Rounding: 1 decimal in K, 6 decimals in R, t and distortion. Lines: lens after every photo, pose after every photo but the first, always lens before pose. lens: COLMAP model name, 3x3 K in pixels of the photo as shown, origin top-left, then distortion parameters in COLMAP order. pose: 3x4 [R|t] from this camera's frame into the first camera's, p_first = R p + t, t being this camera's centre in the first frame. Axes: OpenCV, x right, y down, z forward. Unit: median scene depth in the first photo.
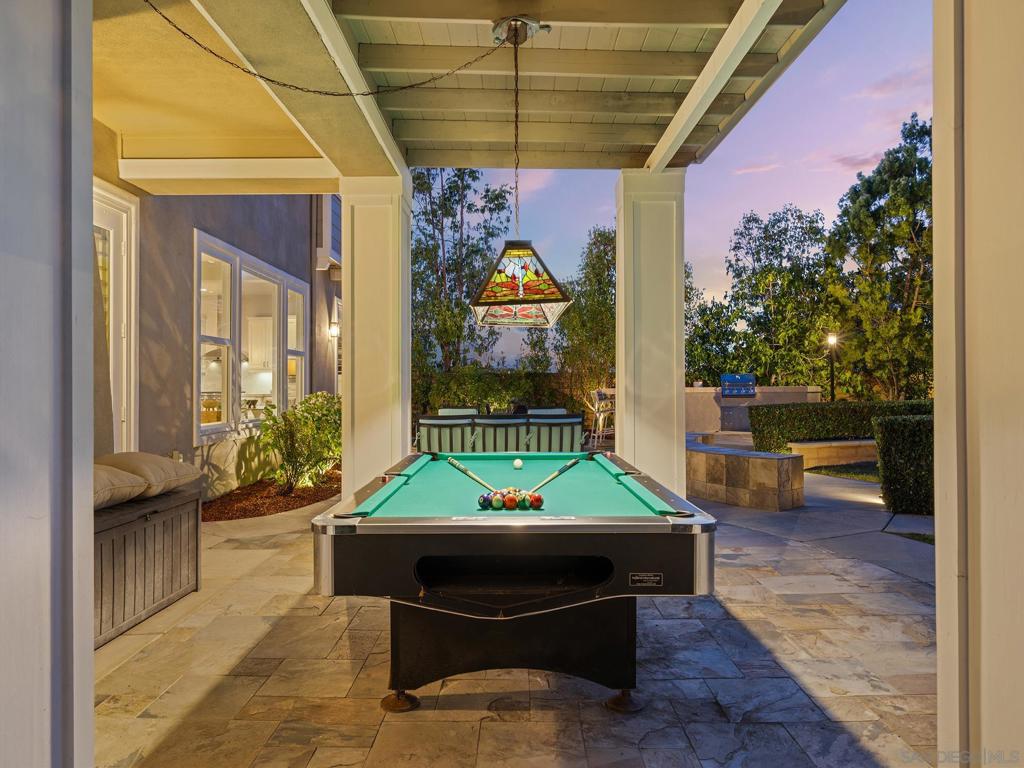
lens RADIAL K [[679.7, 0, 512.0], [0, 679.7, 384.0], [0, 0, 1]] dist [0.001213, 0.000253]
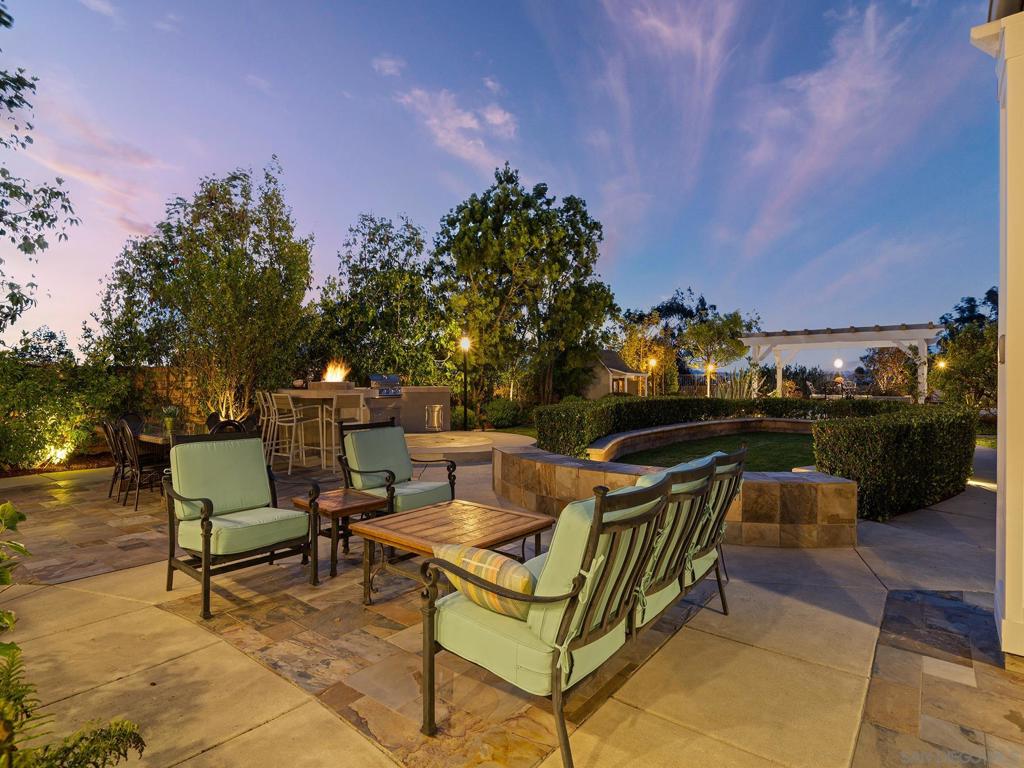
lens RADIAL K [[536.0, 0, 512.0], [0, 536.0, 384.0], [0, 0, 1]] dist [0.000428, 0.000002]
pose [[0.614804, 0.004187, 0.788669, -0.332256], [-0.007738, 0.999970, 0.000723, -0.003595], [-0.788642, -0.006548, 0.614818, 0.855069]]
